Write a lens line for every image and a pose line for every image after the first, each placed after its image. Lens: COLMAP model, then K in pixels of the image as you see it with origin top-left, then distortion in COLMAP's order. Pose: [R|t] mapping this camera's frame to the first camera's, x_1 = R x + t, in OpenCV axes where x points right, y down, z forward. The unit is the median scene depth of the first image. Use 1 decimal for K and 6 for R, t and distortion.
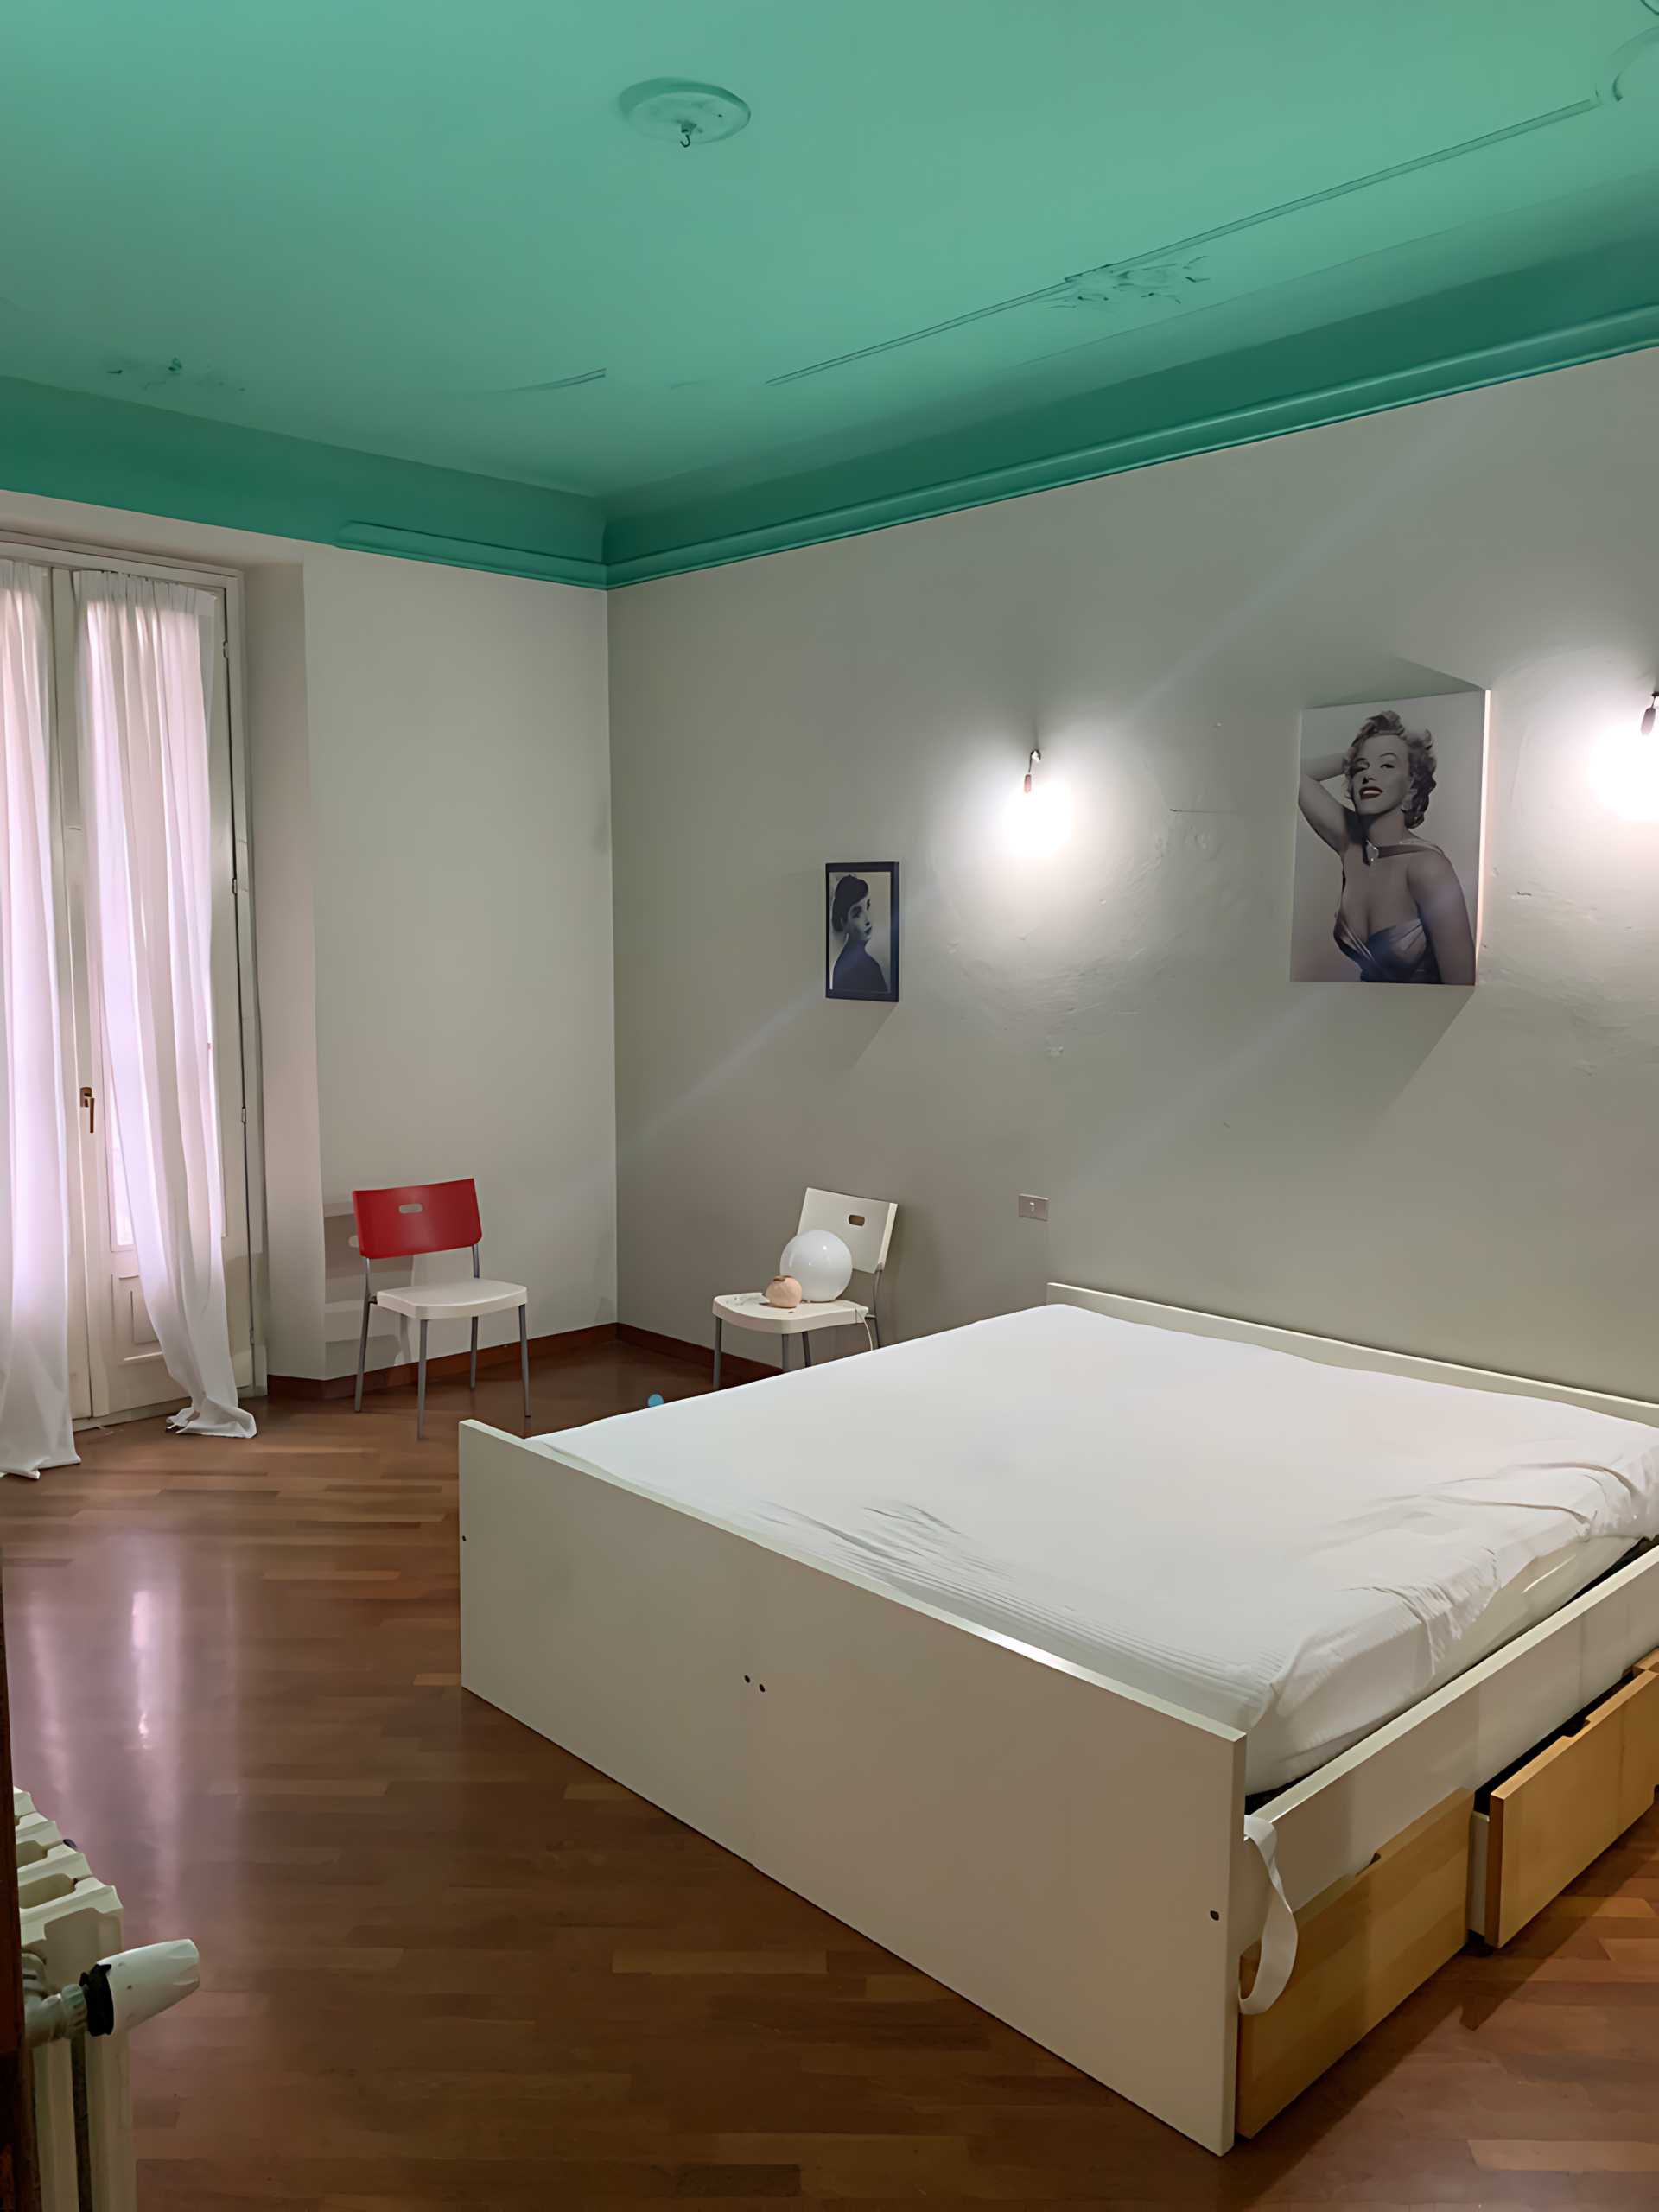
lens RADIAL K [[1691.2, 0, 830.0], [0, 1691.2, 1099.2], [0, 0, 1]] dist [0.021770, -0.035513]
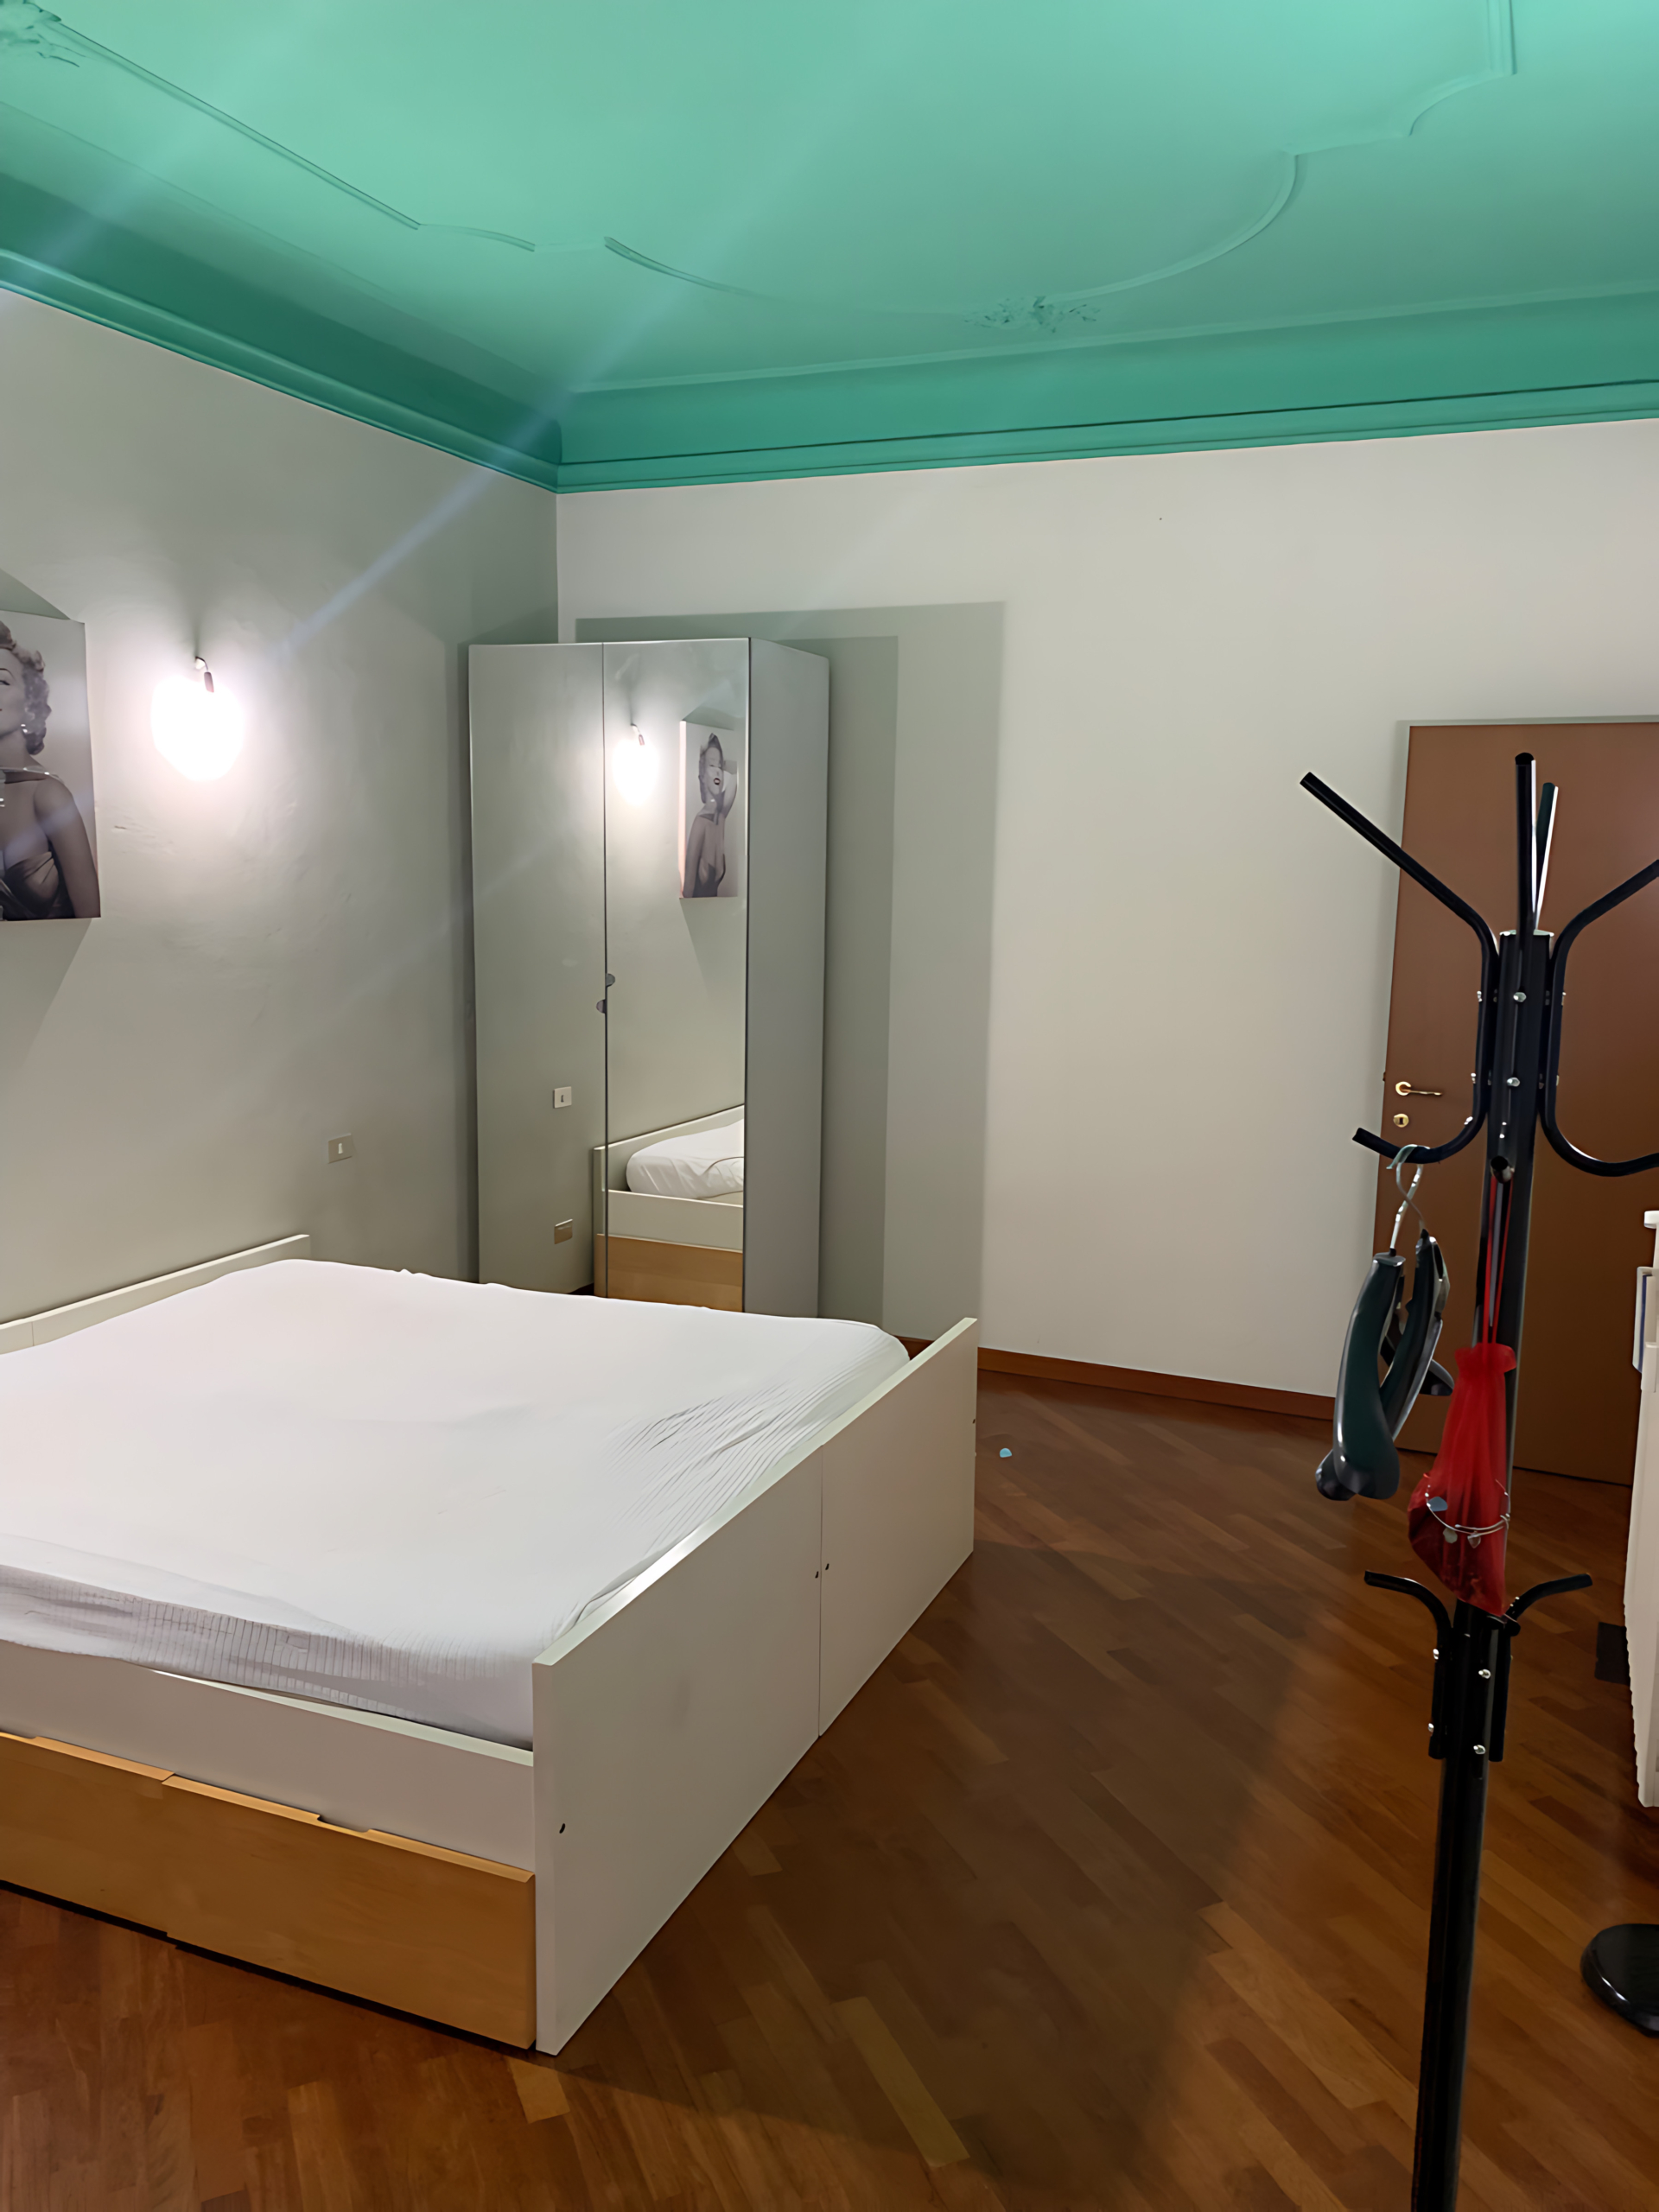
lens RADIAL K [[1691.2, 0, 831.0], [0, 1691.2, 1113.4], [0, 0, 1]] dist [0.021770, -0.035513]
pose [[-0.399310, -0.149662, 0.904518, -0.718330], [0.083654, 0.976523, 0.198506, -0.115777], [-0.912991, 0.154932, -0.377416, 0.987451]]
